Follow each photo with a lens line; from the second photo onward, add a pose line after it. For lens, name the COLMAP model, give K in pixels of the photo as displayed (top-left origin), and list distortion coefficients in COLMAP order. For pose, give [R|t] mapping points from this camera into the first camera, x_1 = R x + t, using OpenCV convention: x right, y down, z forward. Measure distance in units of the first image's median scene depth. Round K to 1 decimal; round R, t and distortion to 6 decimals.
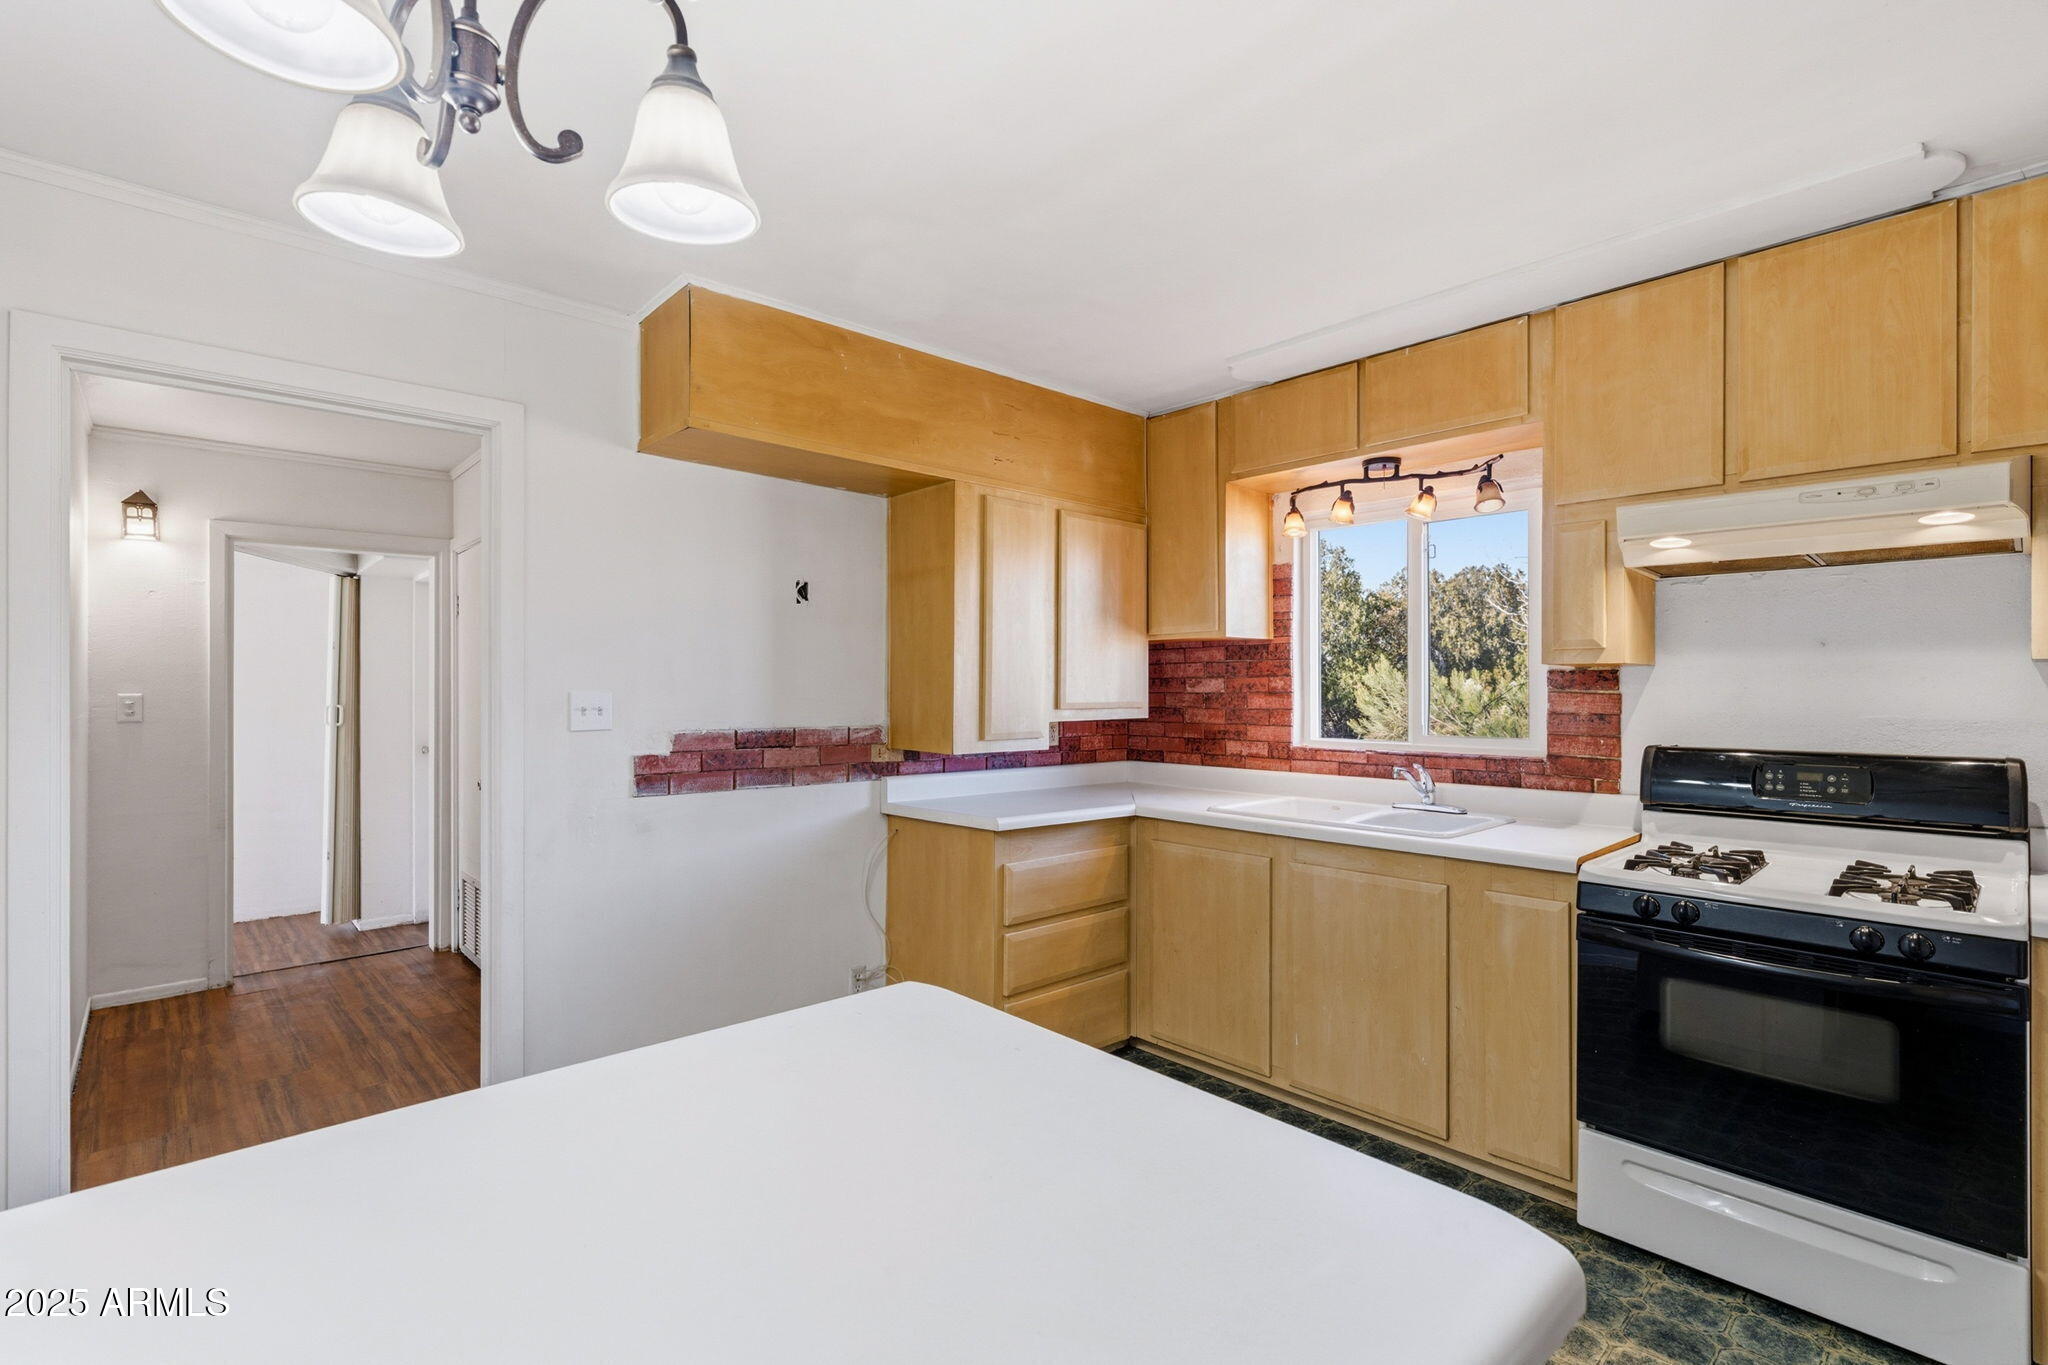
lens RADIAL K [[920.8, 0, 1026.1], [0, 920.8, 684.4], [0, 0, 1]] dist [-0.005633, 0.003603]
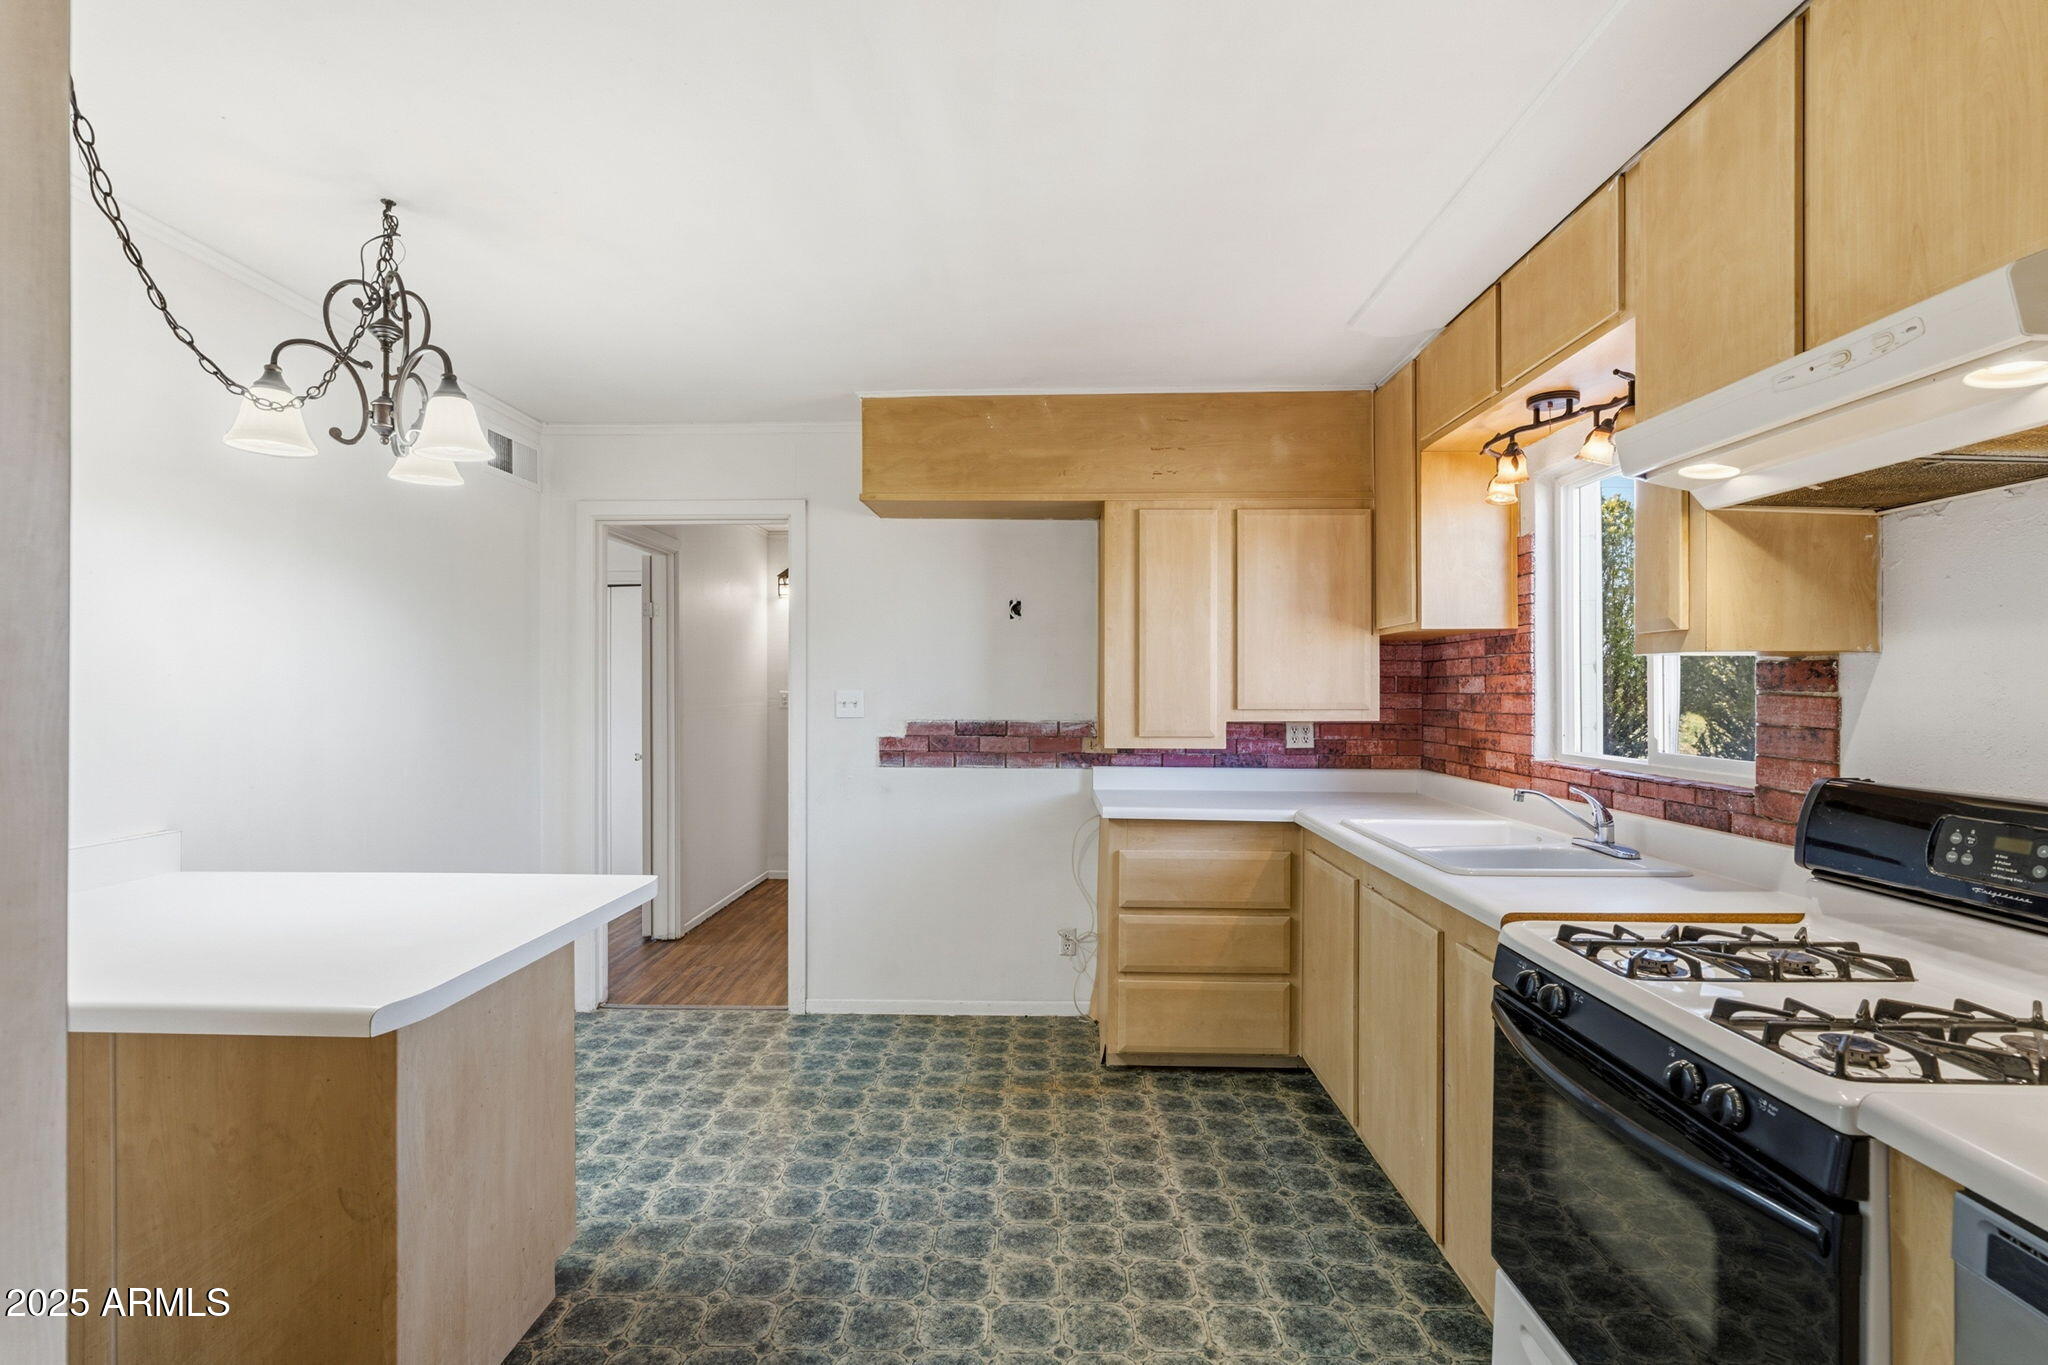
lens RADIAL K [[920.8, 0, 1034.2], [0, 920.8, 682.8], [0, 0, 1]] dist [-0.005633, 0.003603]
pose [[0.725388, -0.003967, -0.688328, 0.612630], [0.002990, 0.999992, -0.002612, 0.000251], [0.688333, -0.000164, 0.725394, 0.133421]]
